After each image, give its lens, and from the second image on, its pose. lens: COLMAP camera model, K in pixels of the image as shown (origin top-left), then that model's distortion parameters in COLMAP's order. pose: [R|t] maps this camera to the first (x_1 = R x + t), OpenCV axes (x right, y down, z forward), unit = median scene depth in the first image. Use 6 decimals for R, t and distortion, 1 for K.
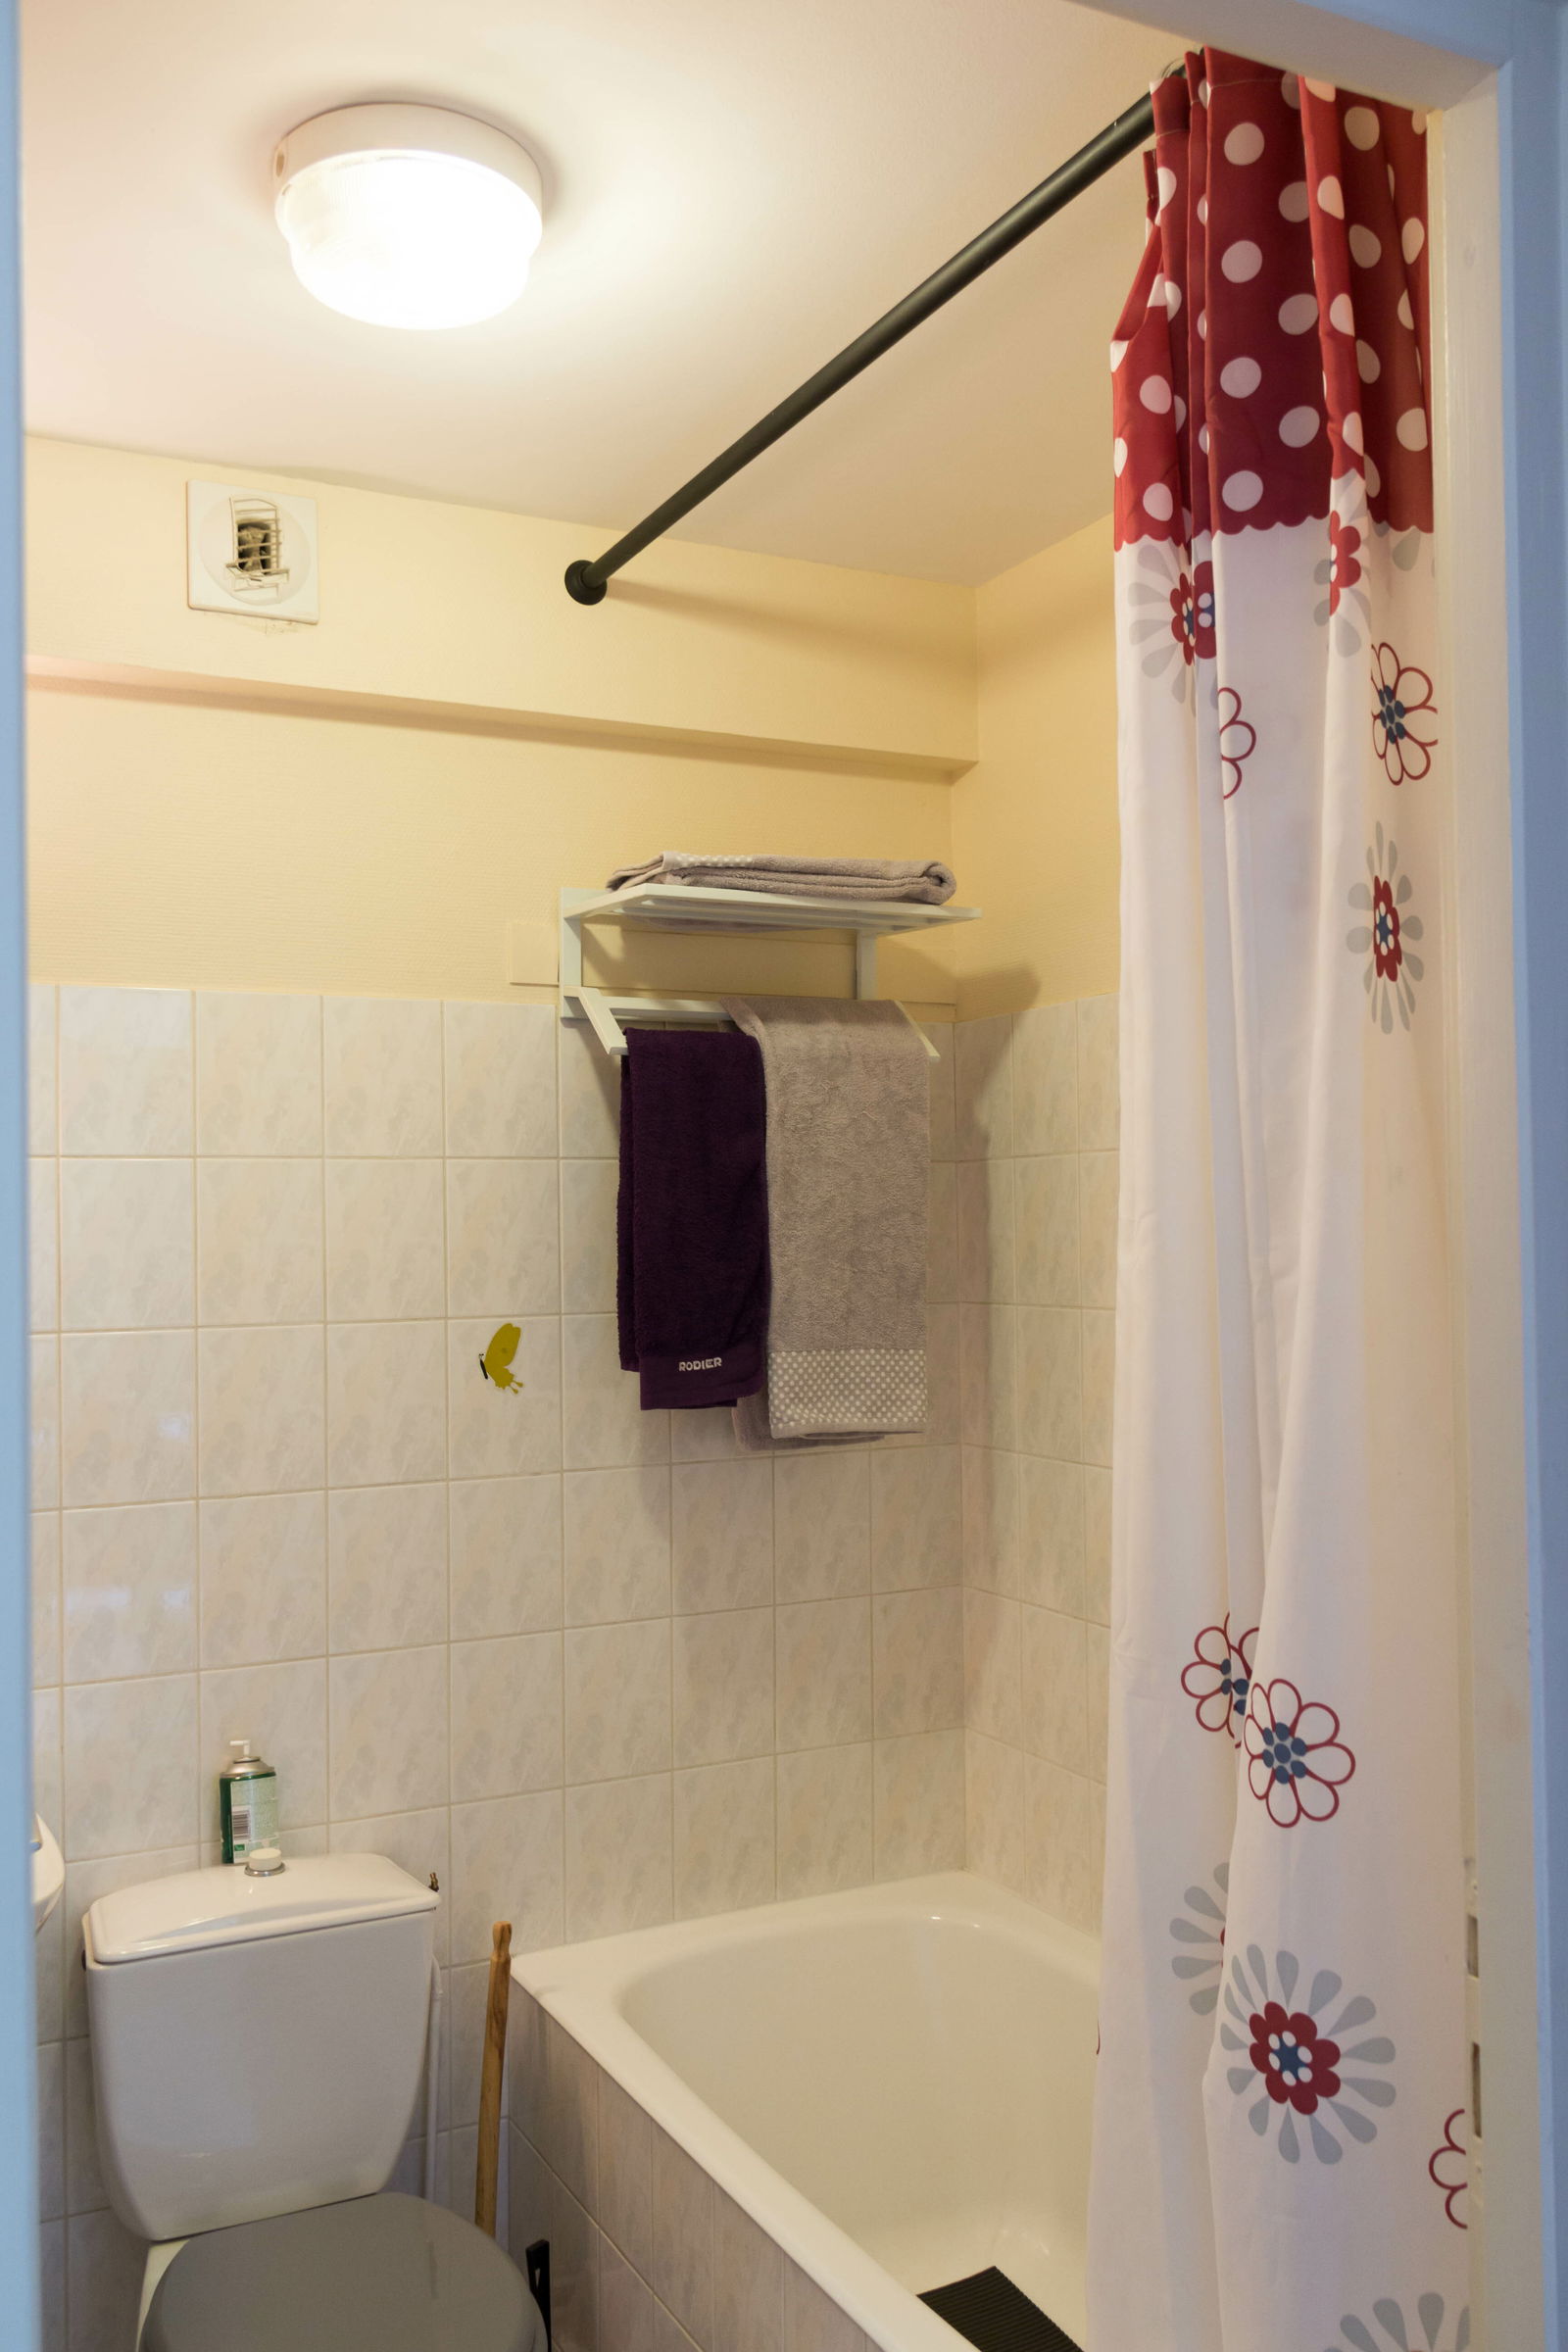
lens RADIAL K [[1910.8, 0, 768.1], [0, 1910.8, 1182.2], [0, 0, 1]] dist [0.006856, -0.011649]
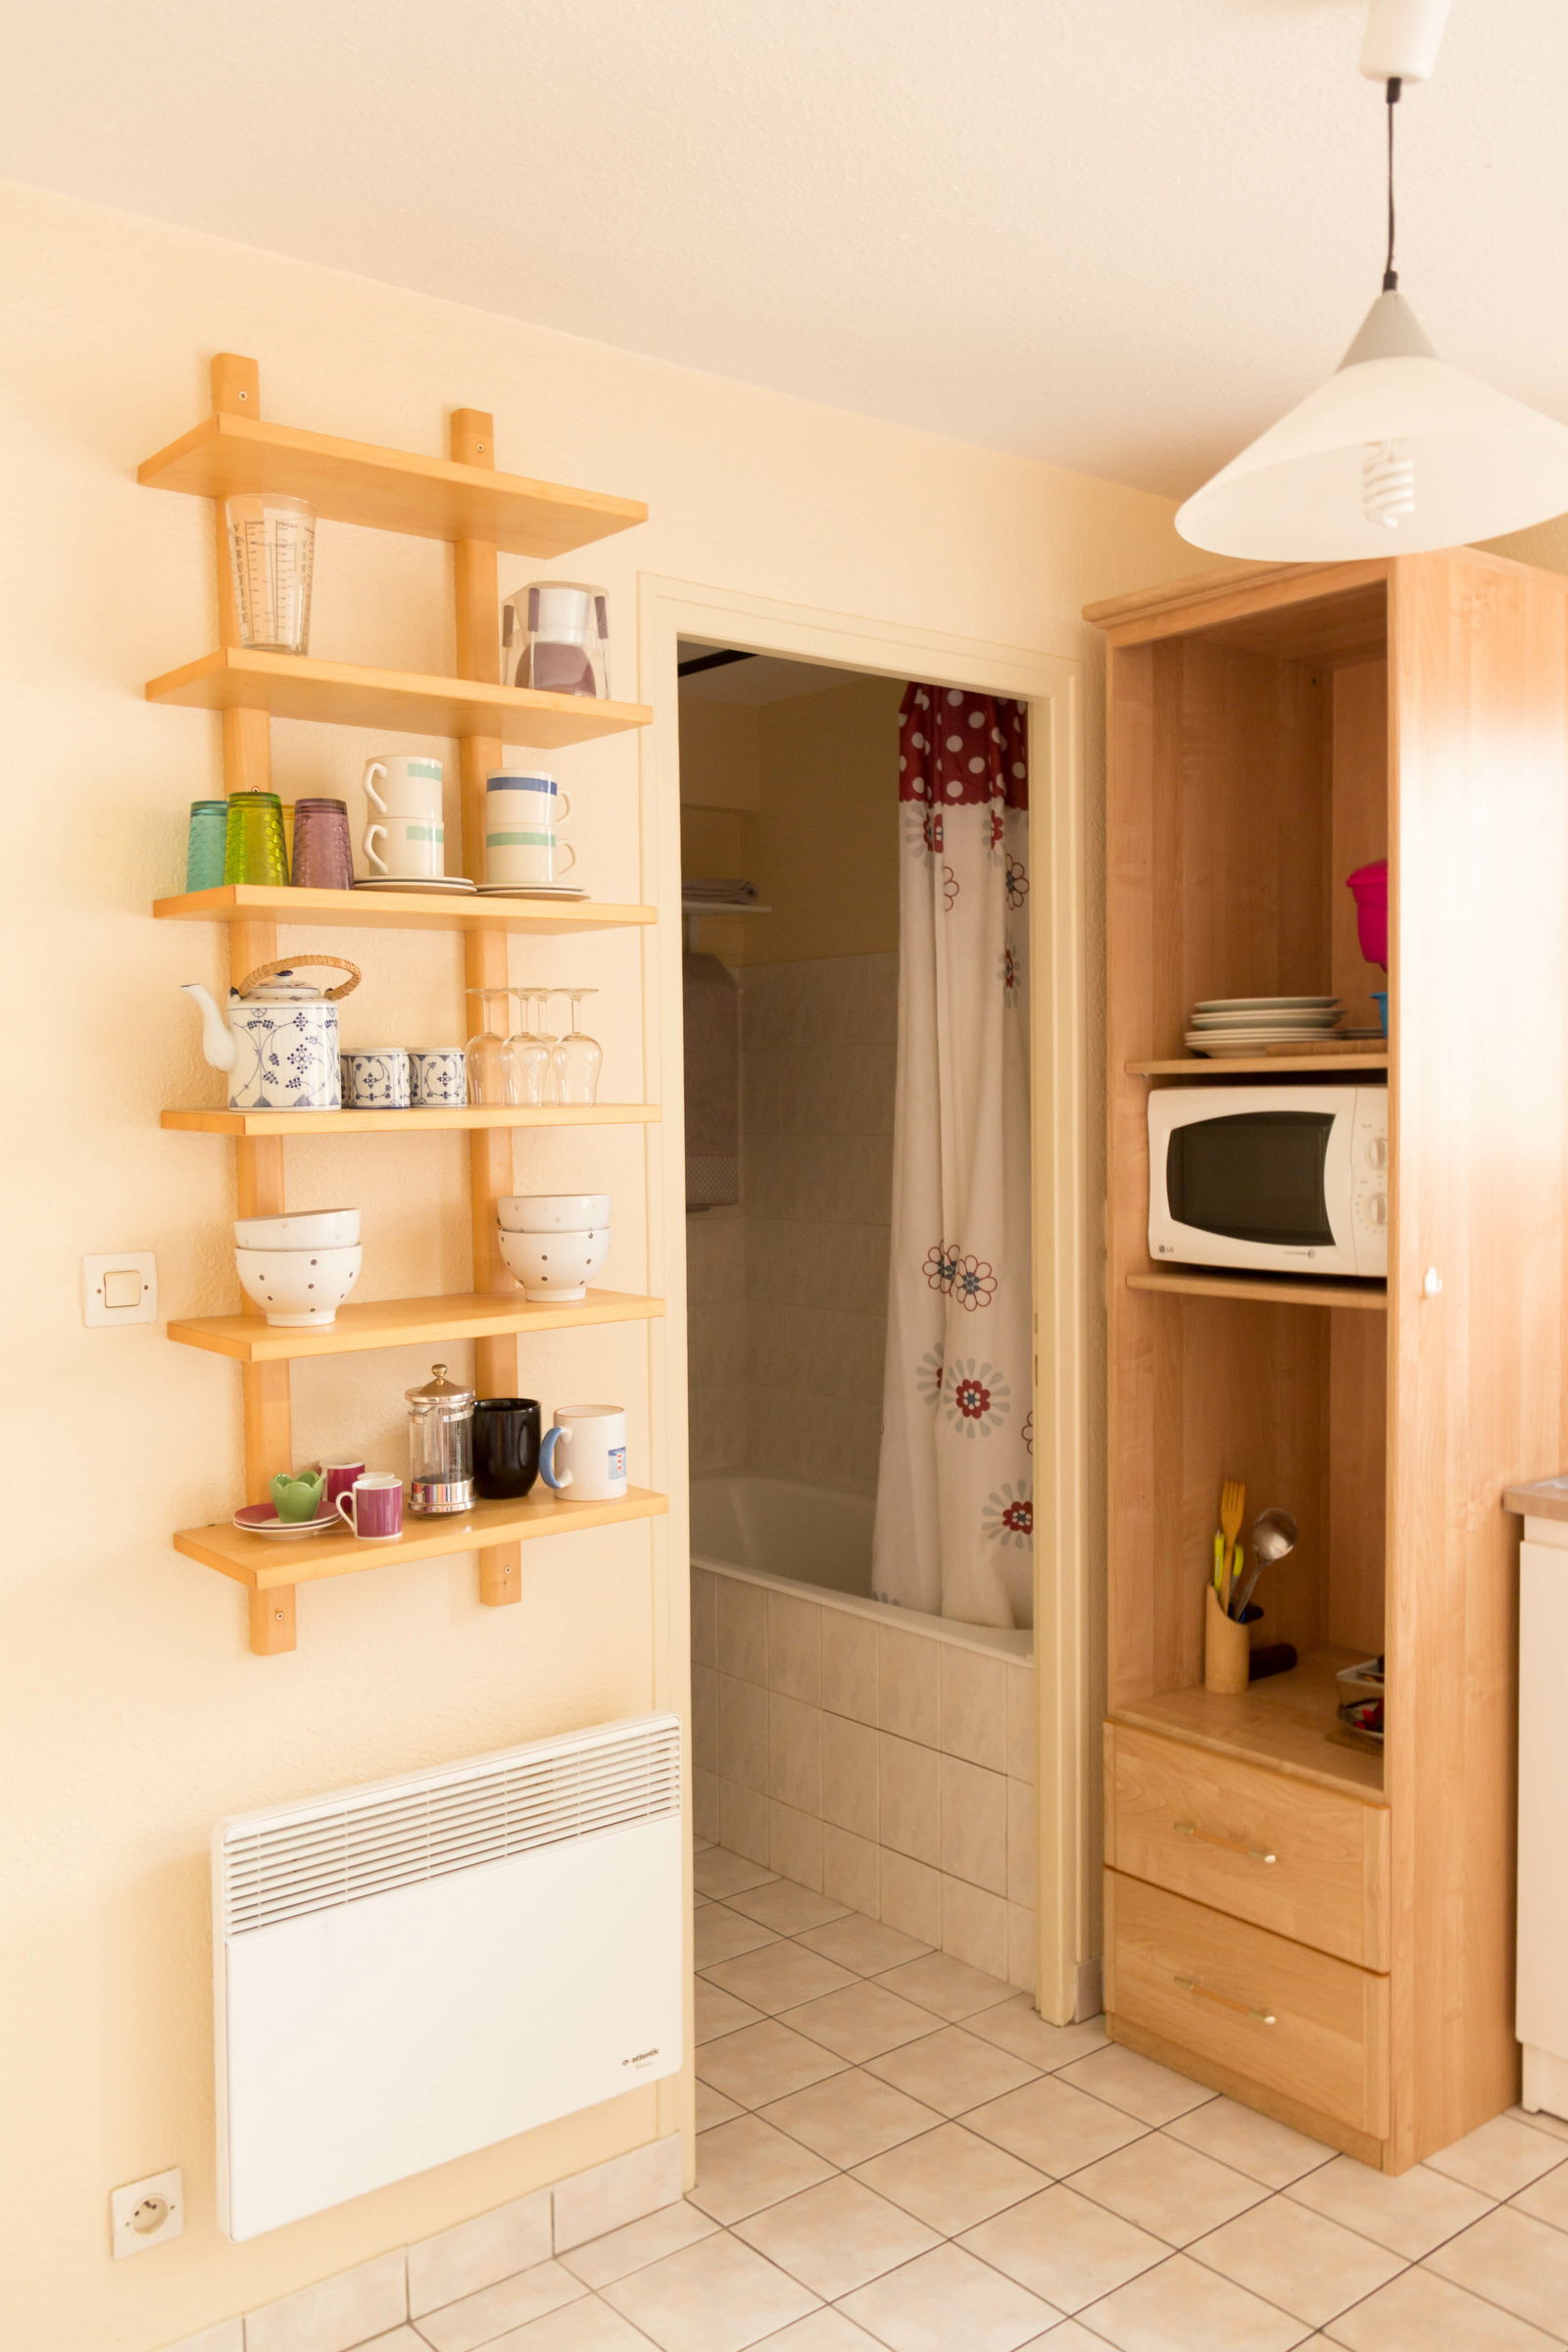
lens RADIAL K [[1910.8, 0, 786.3], [0, 1910.8, 1165.5], [0, 0, 1]] dist [0.006856, -0.011649]
pose [[0.964437, -0.014079, 0.263937, -0.649151], [-0.001533, 0.998266, 0.058850, -0.016764], [-0.264308, -0.057161, 0.962743, -1.416148]]
